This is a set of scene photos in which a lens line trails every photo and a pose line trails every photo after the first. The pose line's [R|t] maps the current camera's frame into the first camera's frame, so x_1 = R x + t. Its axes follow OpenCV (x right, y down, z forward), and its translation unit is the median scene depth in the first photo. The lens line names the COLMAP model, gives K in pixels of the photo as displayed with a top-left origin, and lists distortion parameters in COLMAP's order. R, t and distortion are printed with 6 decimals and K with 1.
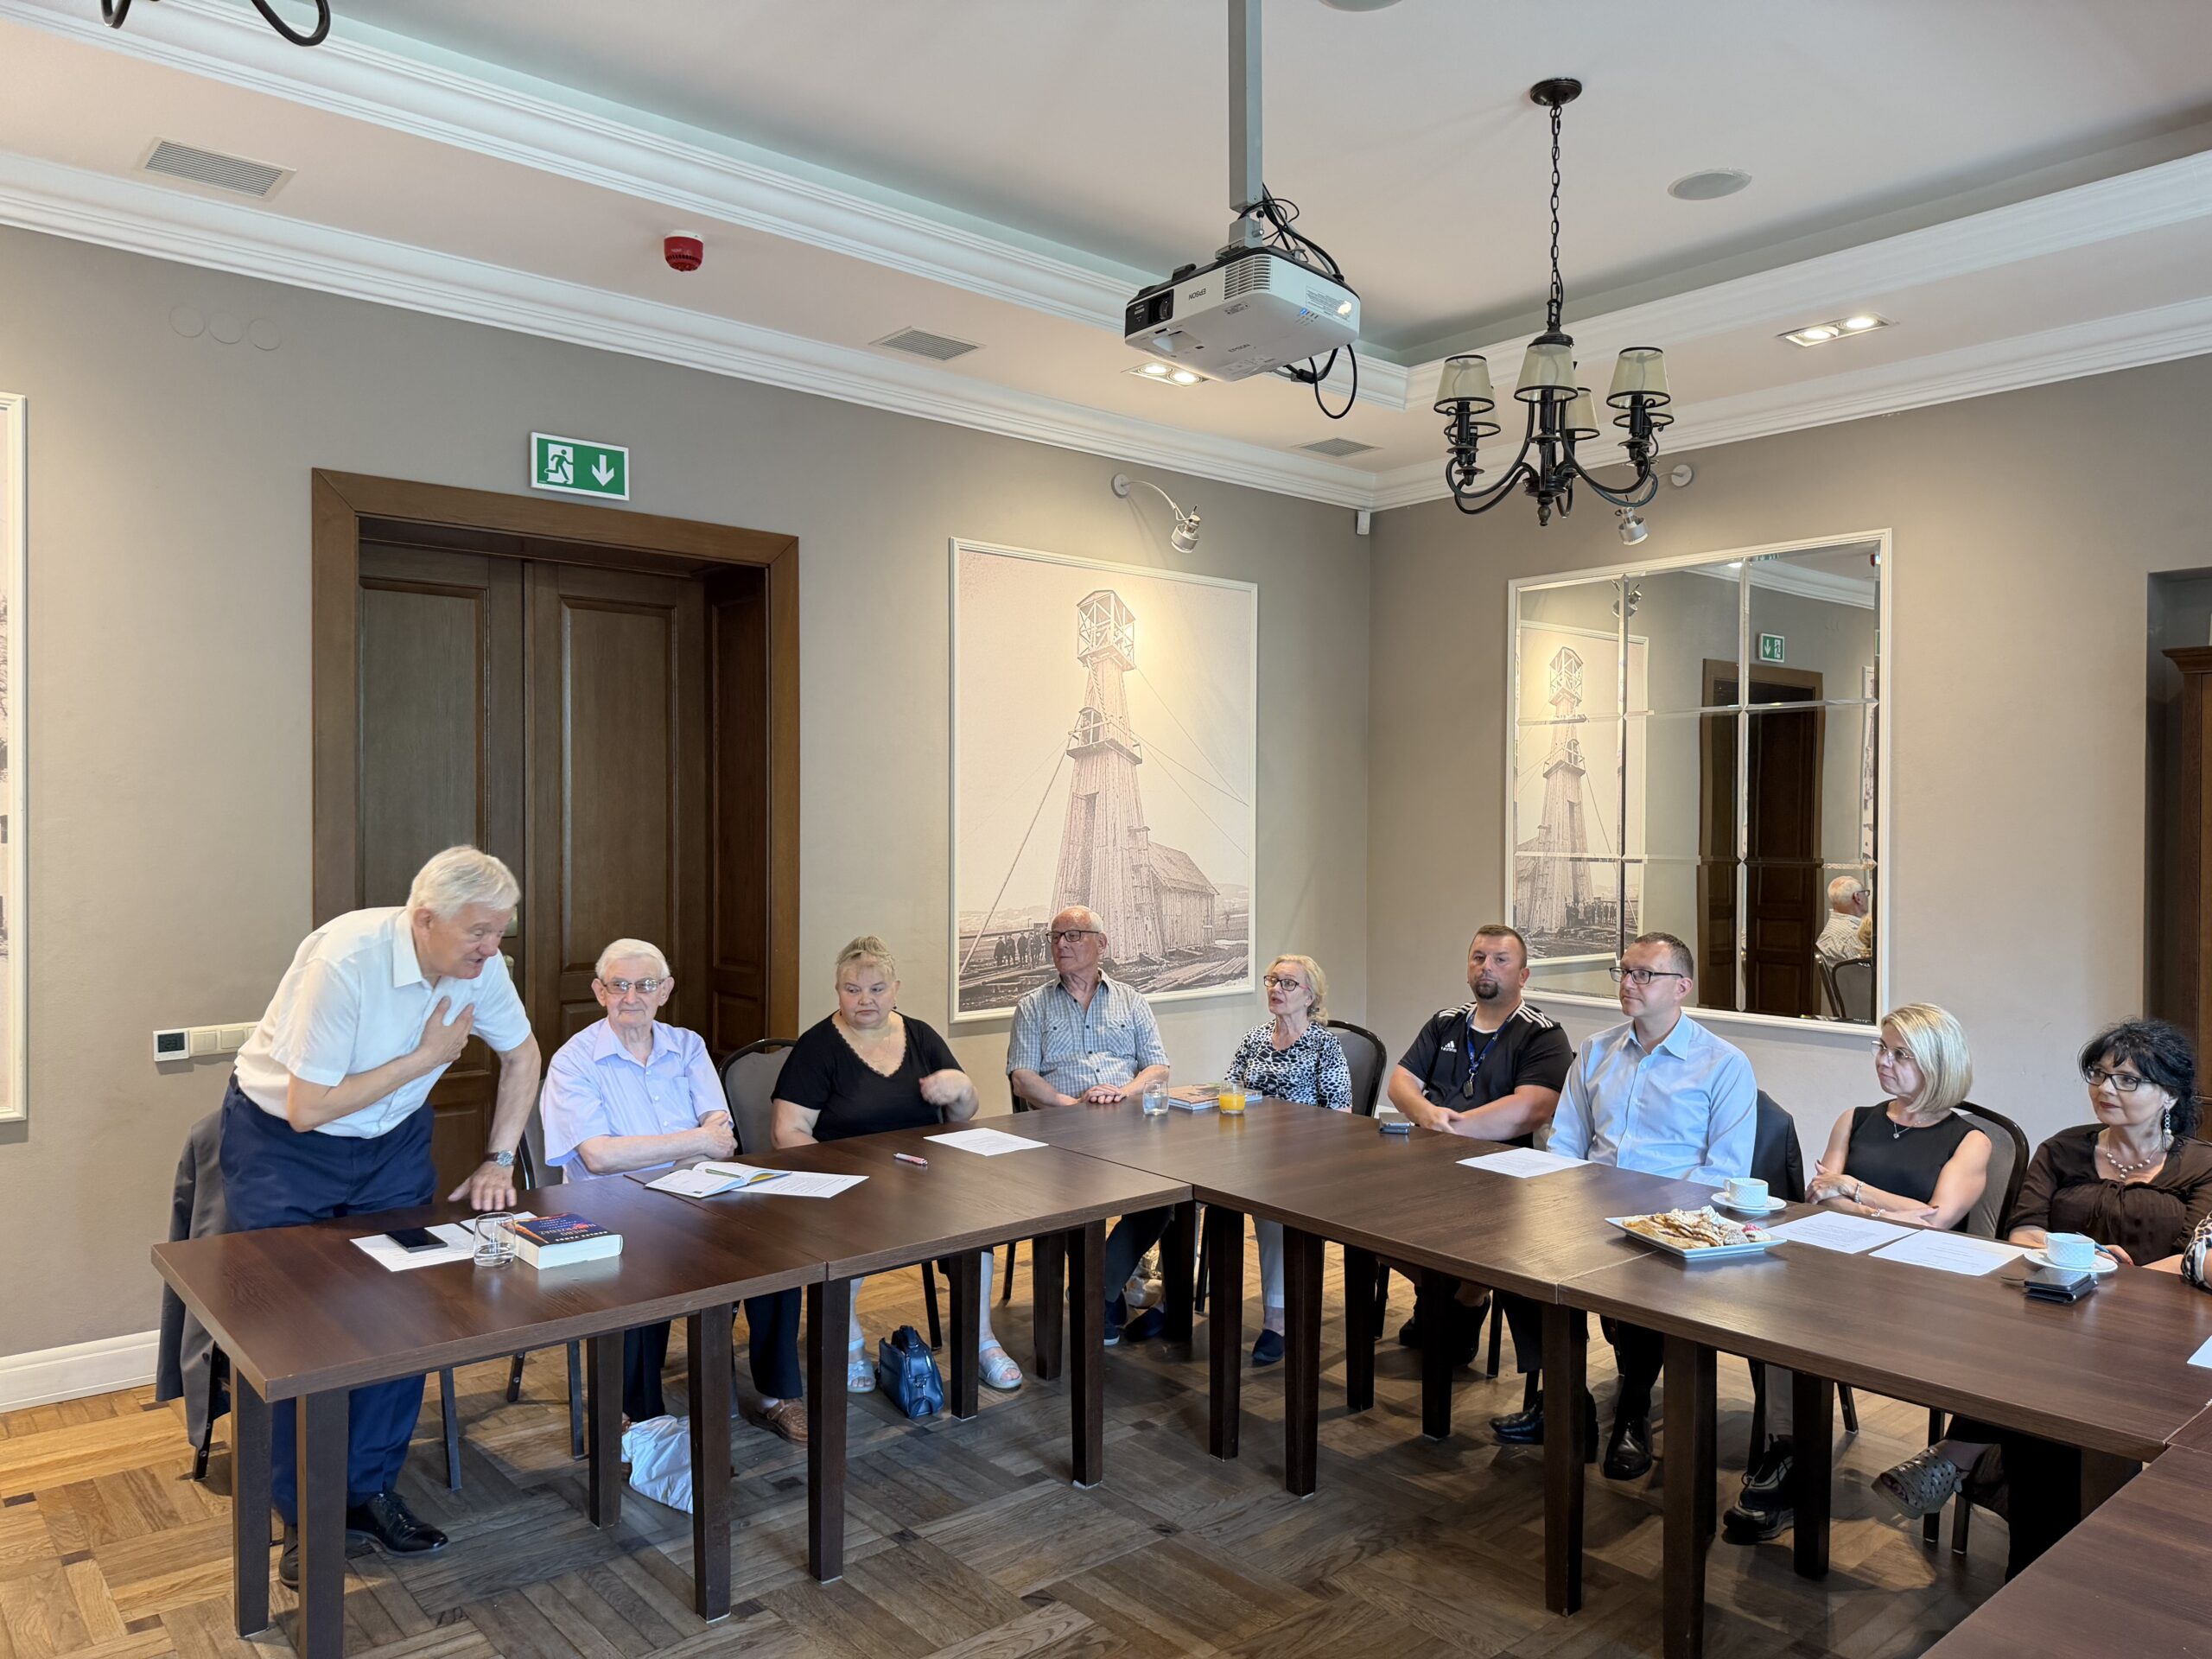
lens RADIAL K [[1547.3, 0, 1170.9], [0, 1547.3, 826.3], [0, 0, 1]] dist [0.195481, -0.341091]
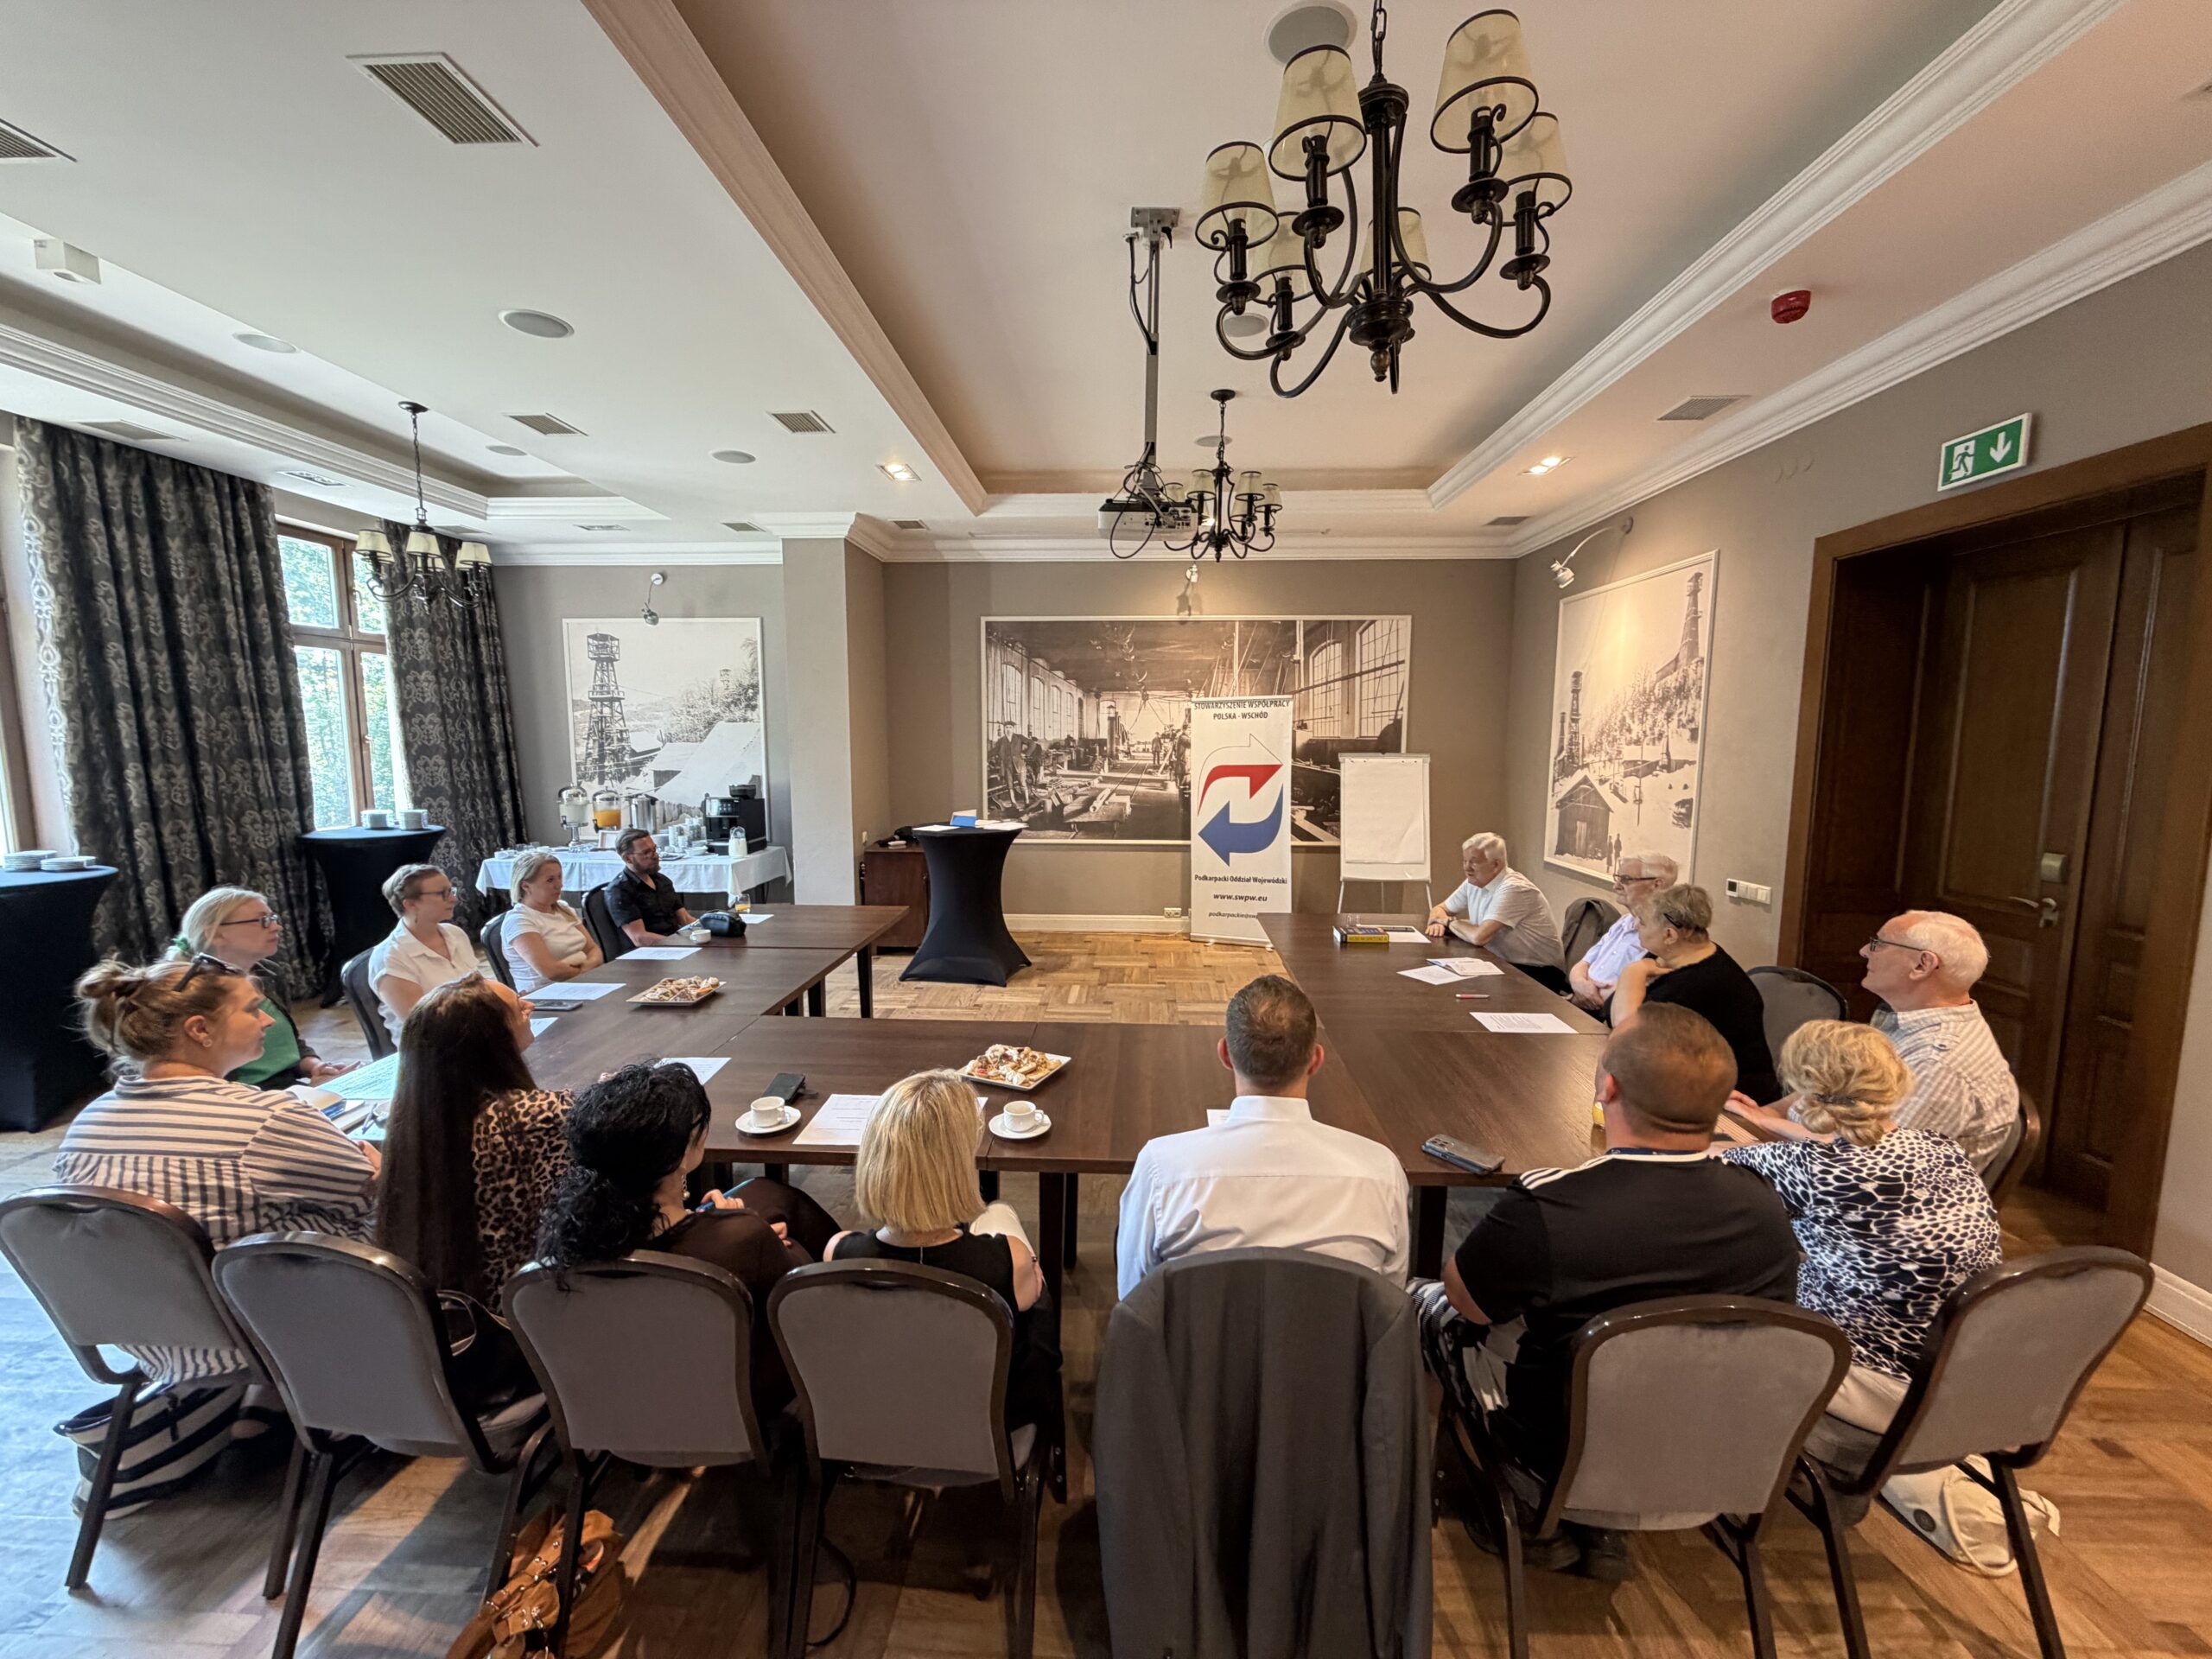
lens RADIAL K [[797.0, 0, 1106.0], [0, 797.0, 829.5], [0, 0, 1]] dist [-0.000593, 0.000025]
pose [[-0.690393, 0.079179, -0.719088, 0.431198], [-0.003247, 0.993643, 0.112527, -0.018976], [0.723427, 0.080022, -0.685748, 0.841667]]
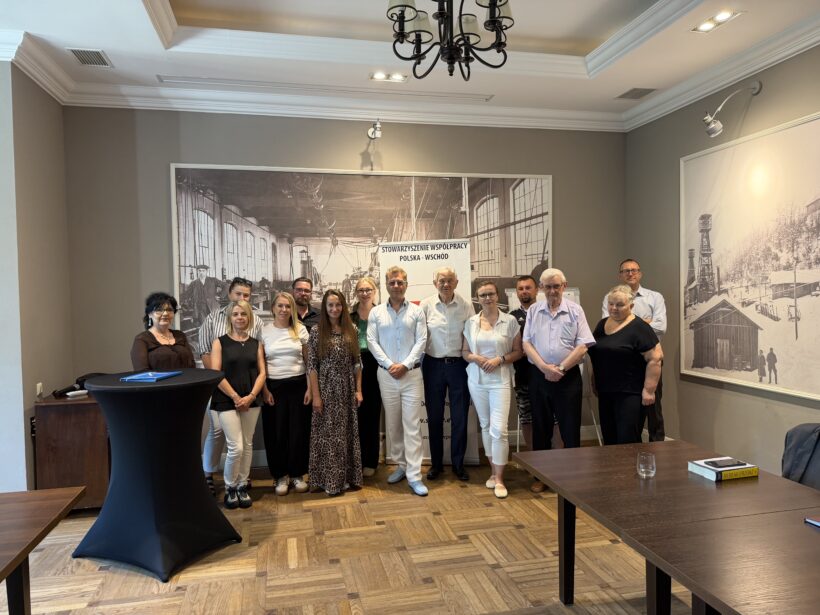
lens RADIAL K [[572.8, 0, 410.0], [0, 572.8, 307.5], [0, 0, 1]] dist [0.079978, -0.085991]
pose [[-0.487785, 0.031397, -0.872399, 0.283115], [0.018787, 0.999499, 0.025468, 0.002832], [0.872762, -0.003967, -0.488130, 0.620454]]
